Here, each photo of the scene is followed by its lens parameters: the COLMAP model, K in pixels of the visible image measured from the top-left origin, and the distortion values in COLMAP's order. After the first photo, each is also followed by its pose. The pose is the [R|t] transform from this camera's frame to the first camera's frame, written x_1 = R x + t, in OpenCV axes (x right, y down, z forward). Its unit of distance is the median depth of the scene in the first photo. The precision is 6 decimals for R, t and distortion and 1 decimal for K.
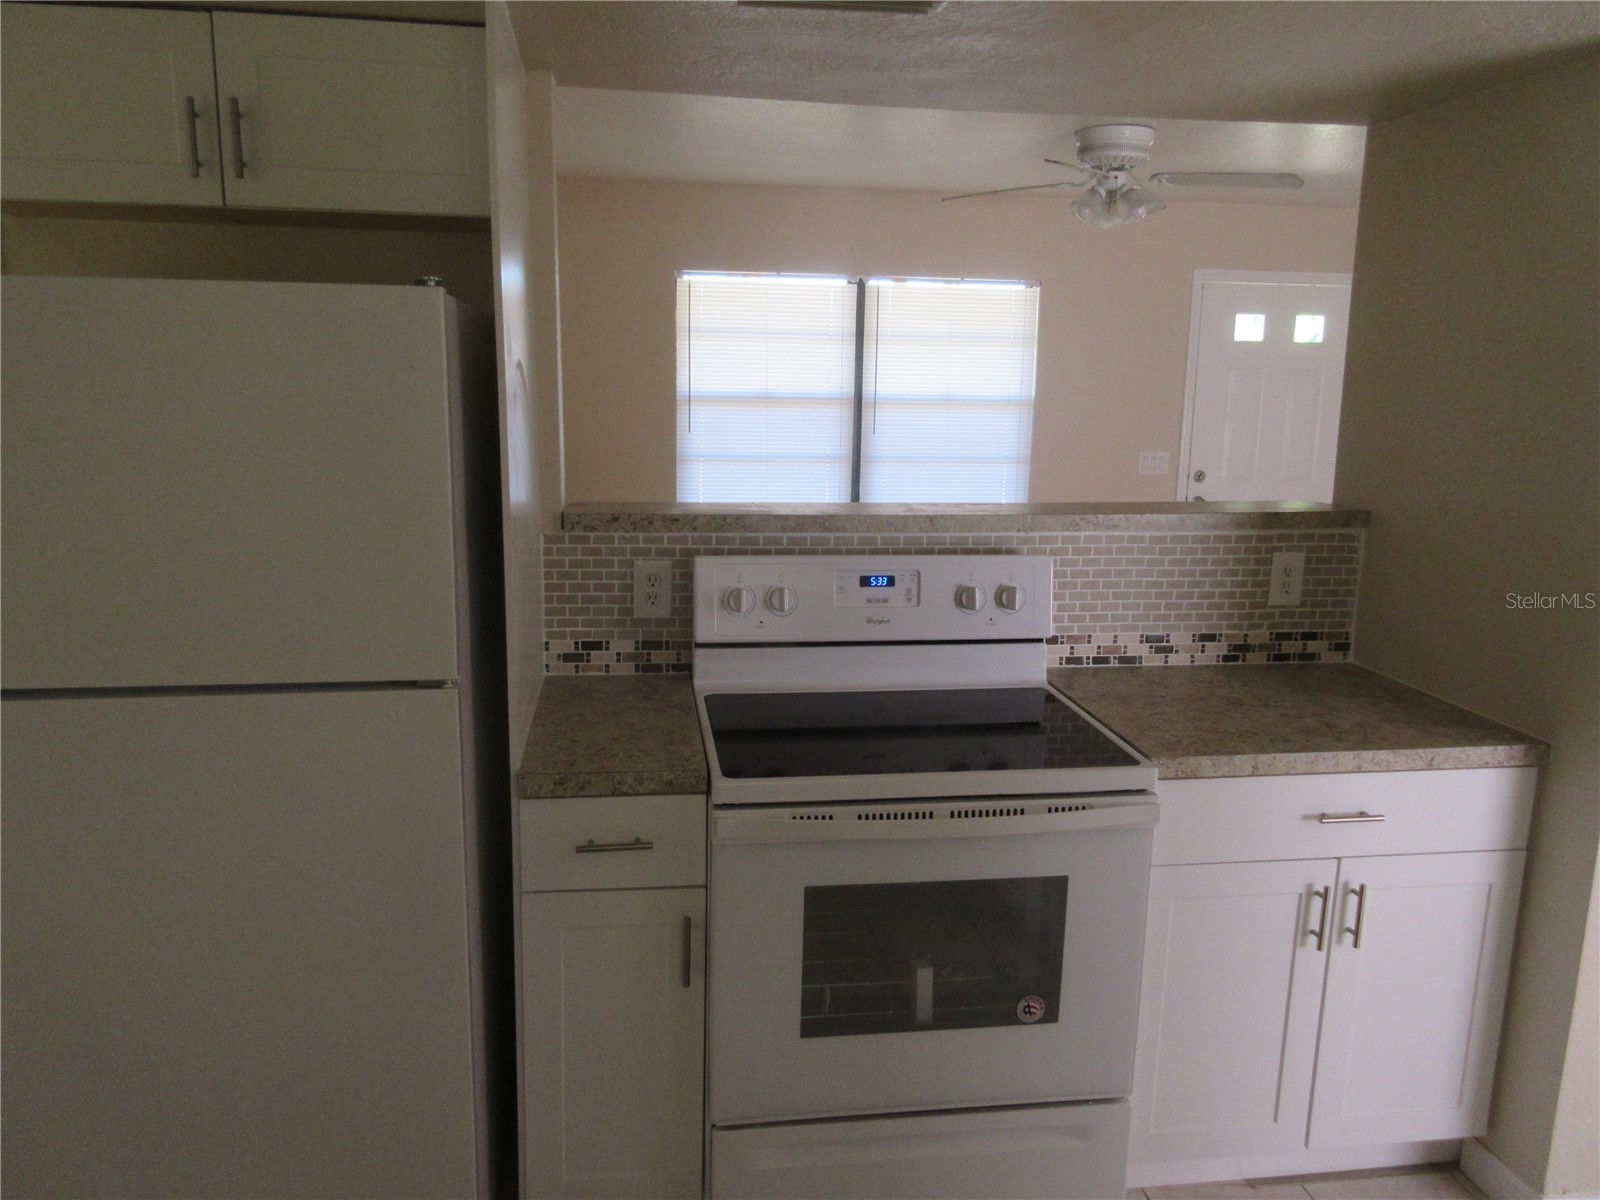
lens RADIAL K [[1195.3, 0, 801.7], [0, 1195.3, 598.4], [0, 0, 1]] dist [0.025780, -0.000689]
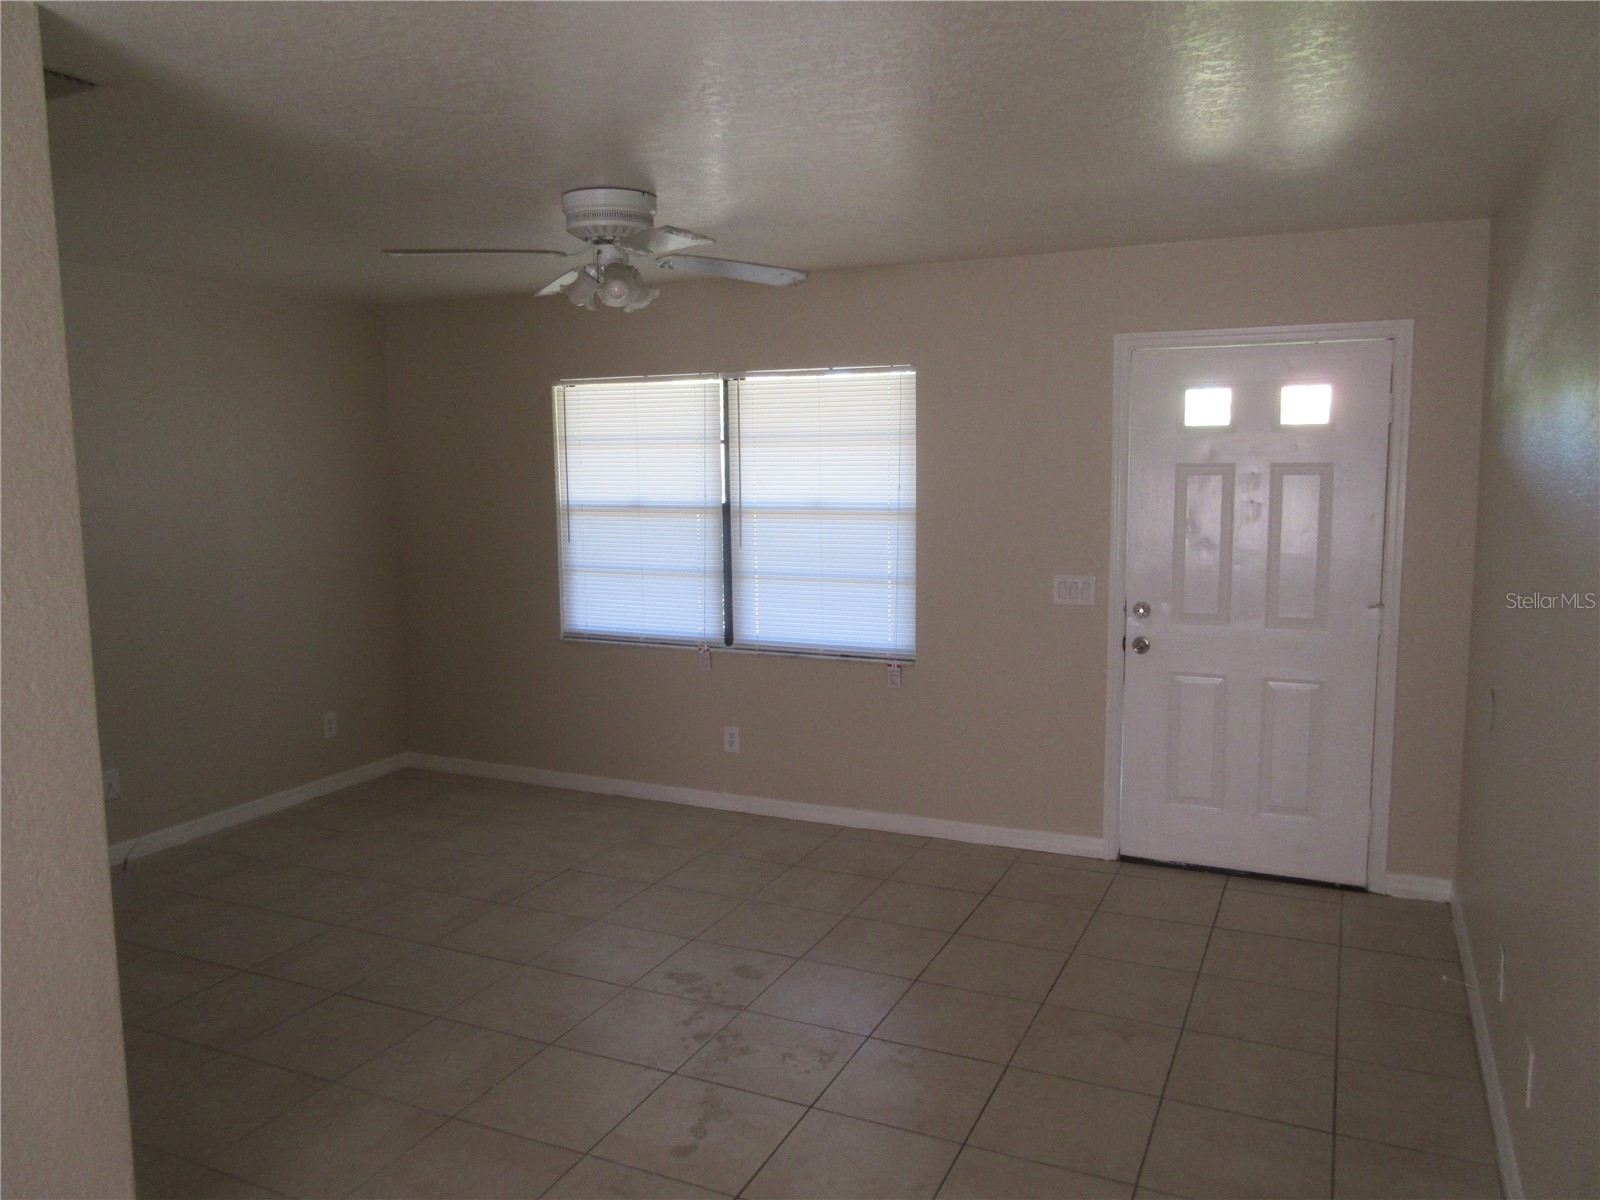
lens RADIAL K [[1195.3, 0, 799.4], [0, 1195.3, 597.2], [0, 0, 1]] dist [0.025780, -0.000689]
pose [[0.839451, 0.038412, -0.542075, 0.578225], [-0.076993, 0.995843, -0.048663, -0.060679], [0.537953, 0.082587, 0.838920, 0.283876]]
